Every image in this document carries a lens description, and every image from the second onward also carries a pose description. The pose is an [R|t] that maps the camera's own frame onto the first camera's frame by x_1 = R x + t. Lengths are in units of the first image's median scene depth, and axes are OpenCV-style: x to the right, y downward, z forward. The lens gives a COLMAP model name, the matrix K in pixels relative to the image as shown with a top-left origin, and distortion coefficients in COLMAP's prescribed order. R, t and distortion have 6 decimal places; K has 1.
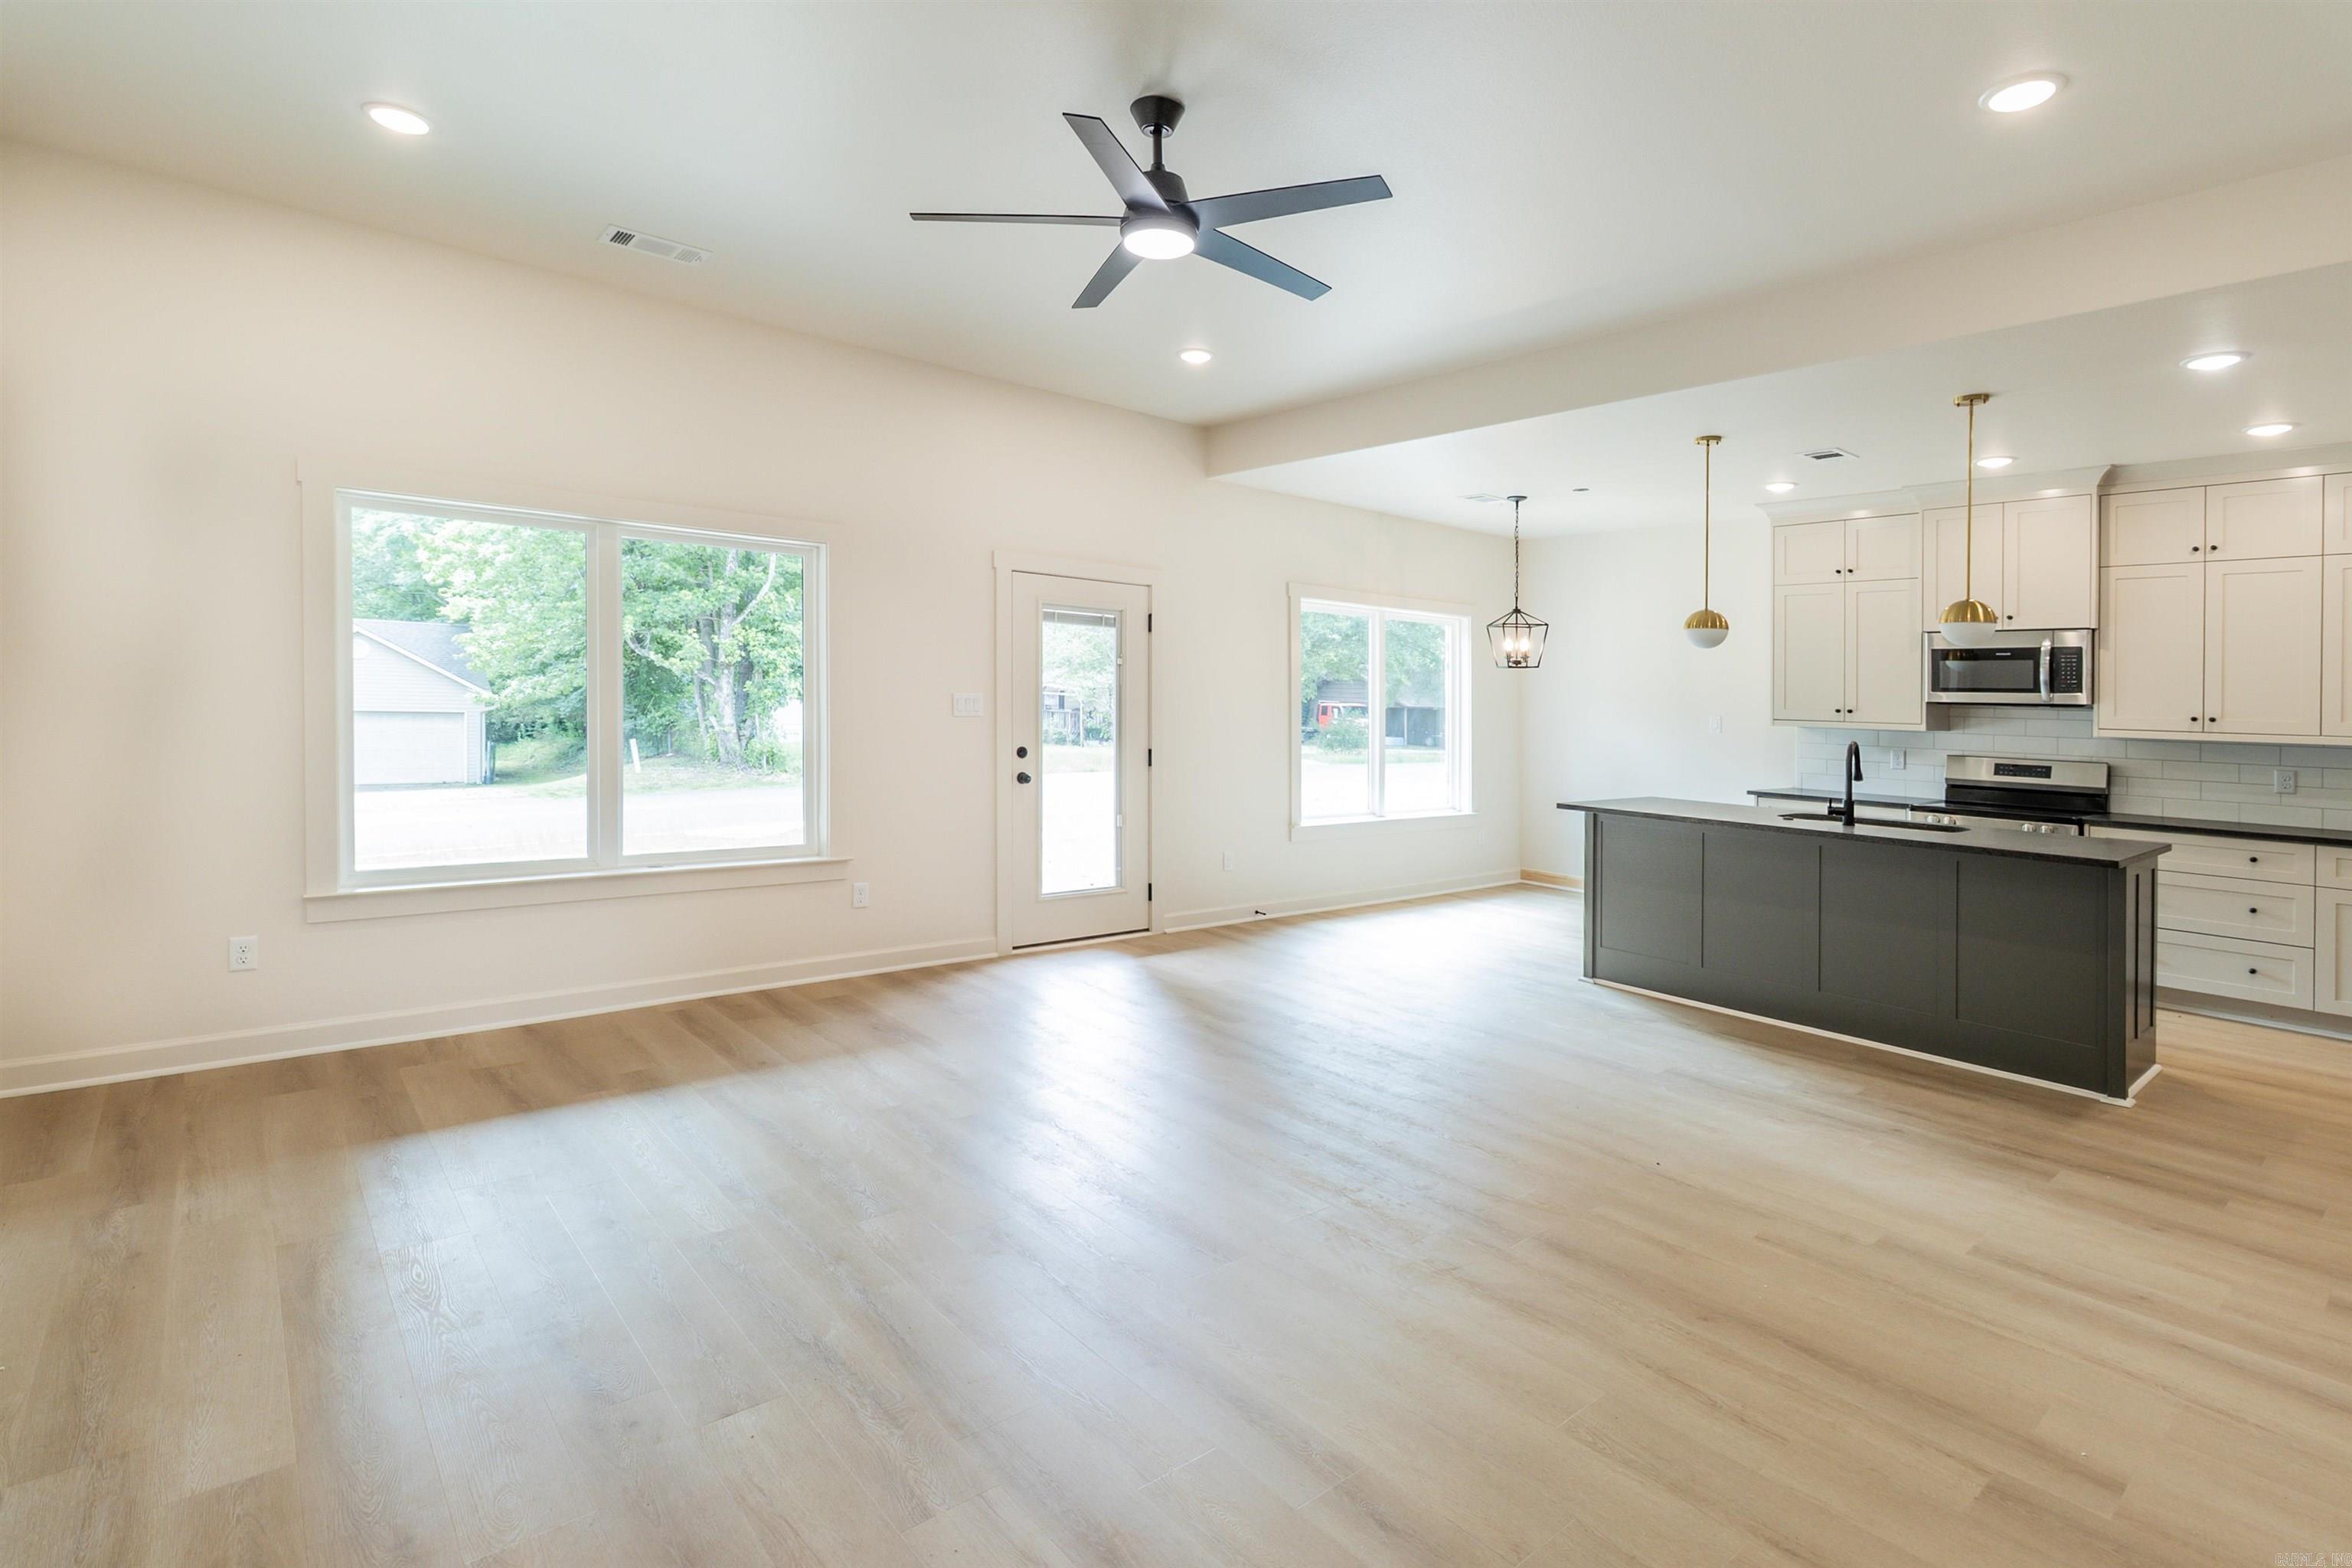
lens RADIAL K [[1124.1, 0, 1171.8], [0, 1124.1, 680.4], [0, 0, 1]] dist [0.000137, -0.000012]
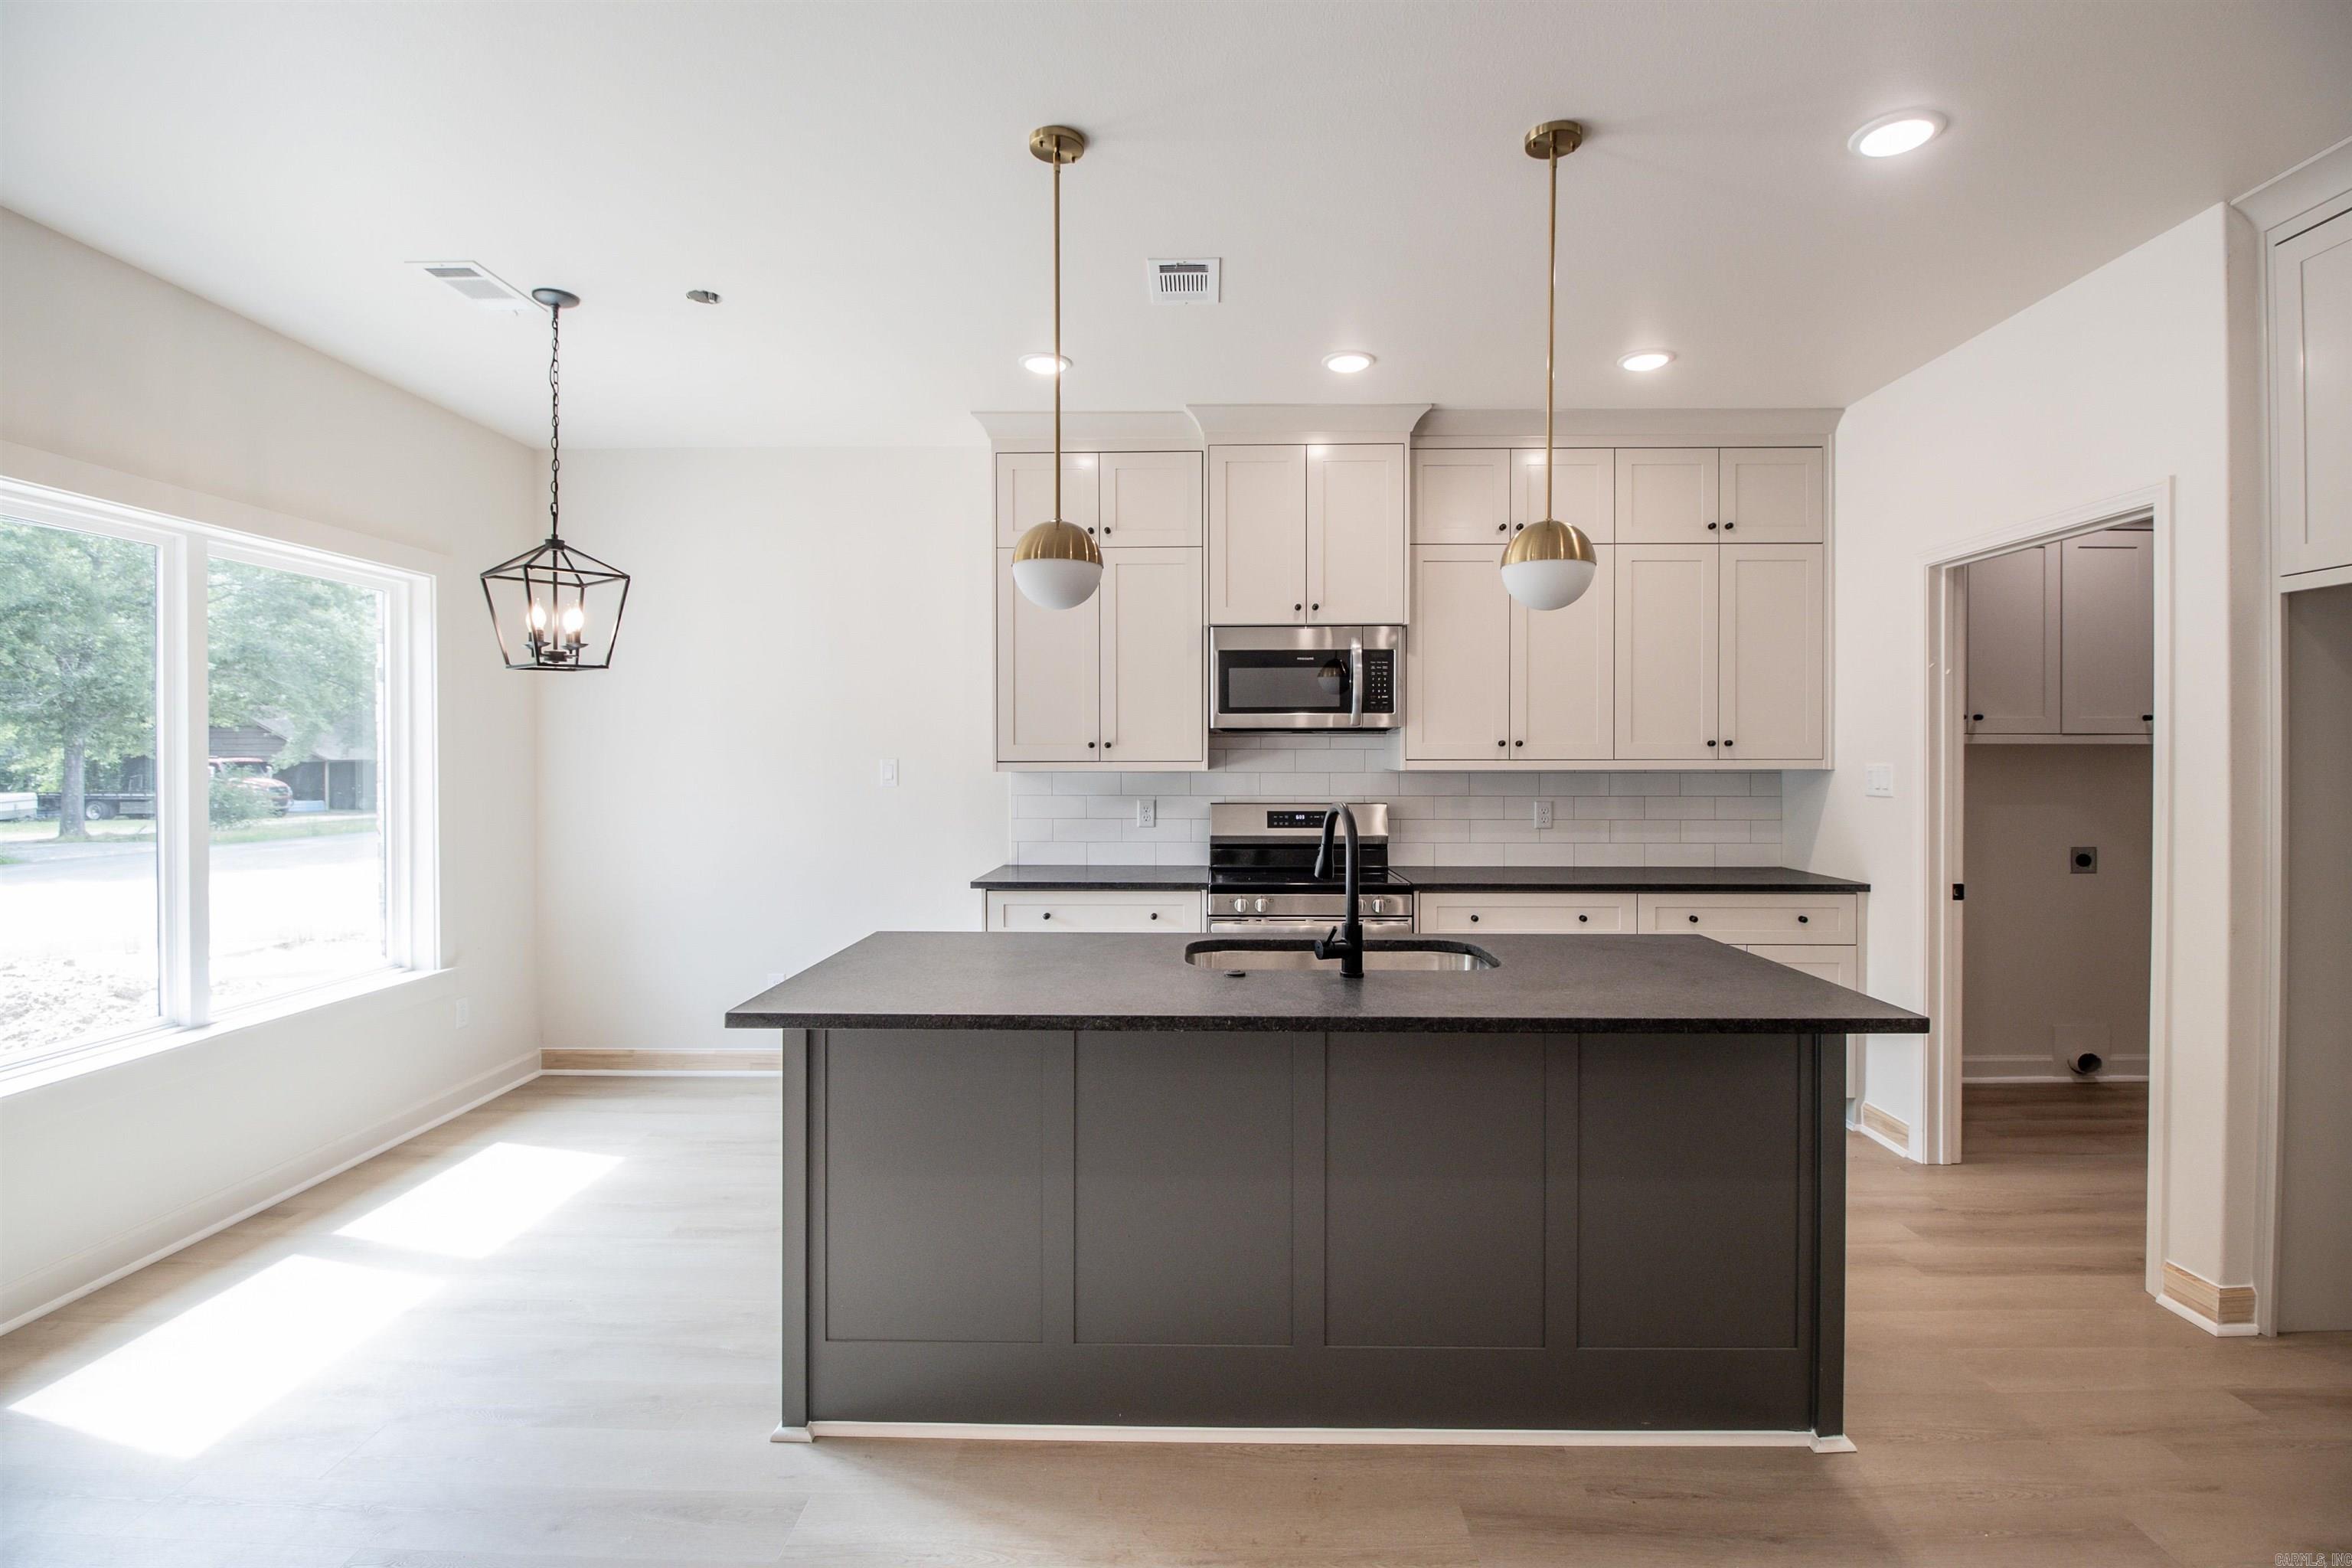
lens RADIAL K [[1112.5, 0, 1161.3], [0, 1112.5, 765.2], [0, 0, 1]] dist [-0.000585, -0.013926]
pose [[0.662023, -0.035063, 0.748663, 0.155810], [0.008177, 0.999184, 0.039565, 0.015407], [-0.749439, -0.020071, 0.661769, 0.618509]]
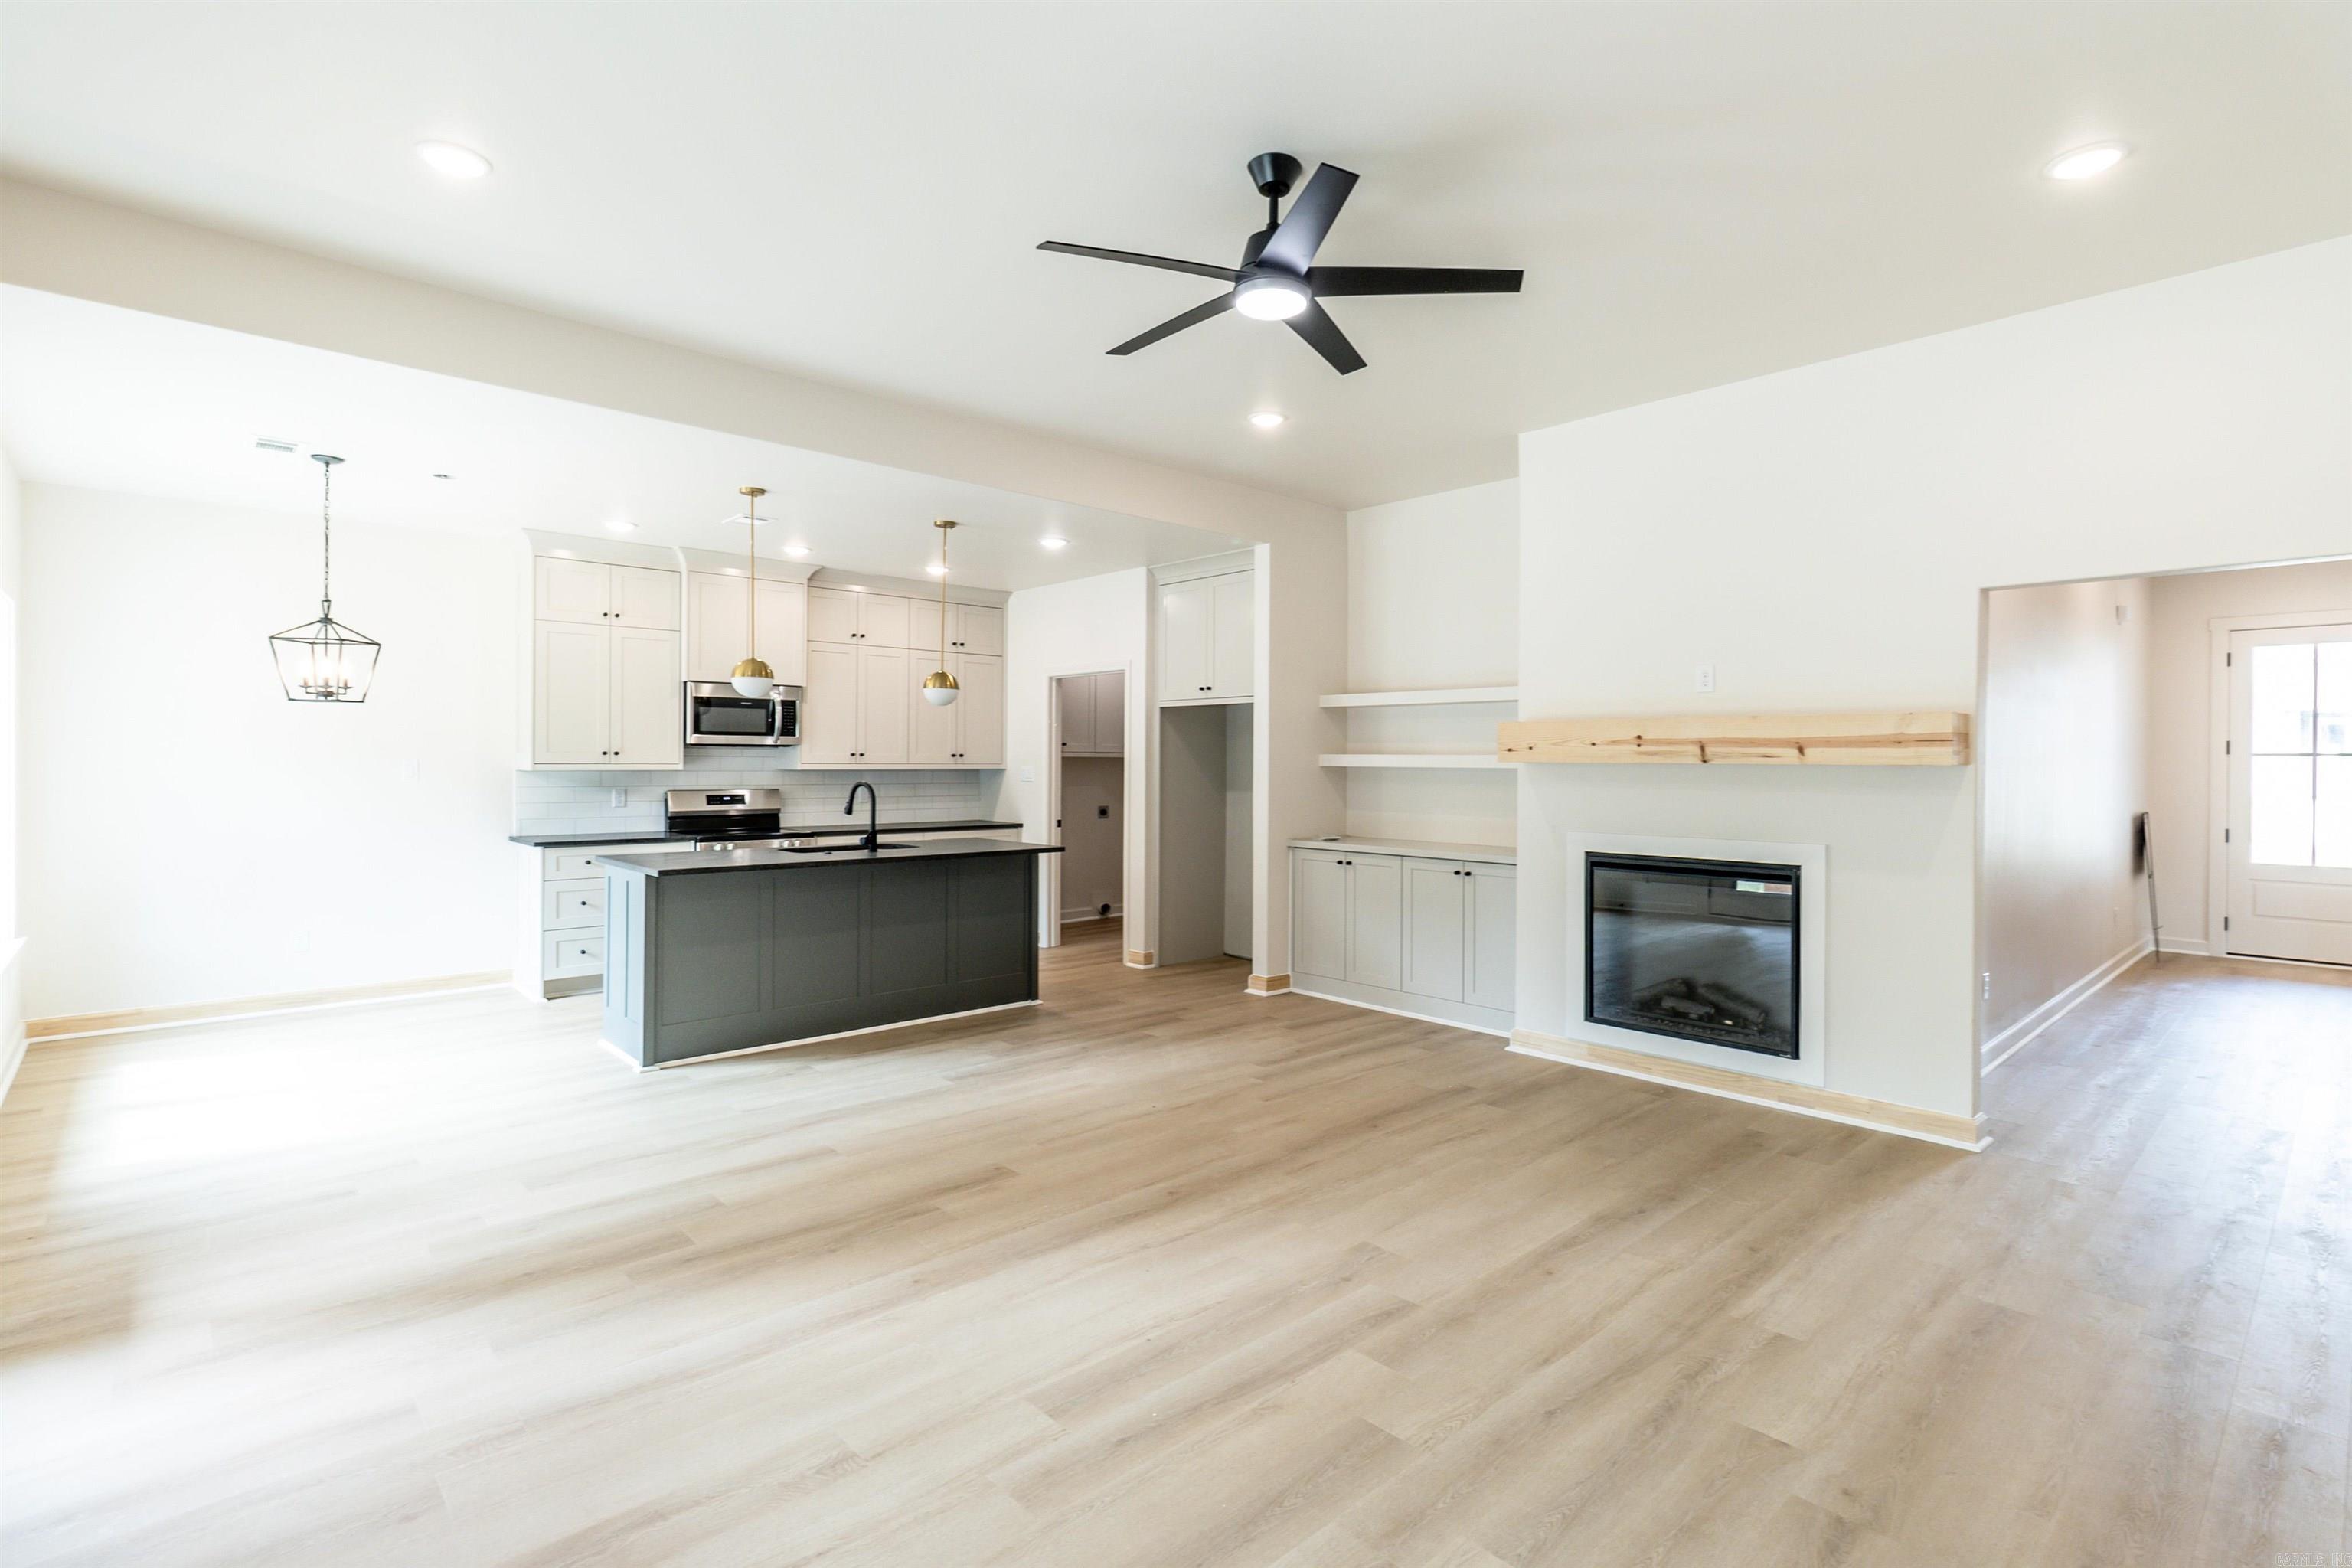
lens RADIAL K [[1110.1, 0, 1221.4], [0, 1110.1, 764.2], [0, 0, 1]] dist [-0.001603, 0.000147]
pose [[-0.078033, -0.032522, 0.996420, -0.499737], [-0.024670, 0.999225, 0.030682, -0.007873], [-0.996645, -0.022187, -0.078775, 0.601272]]
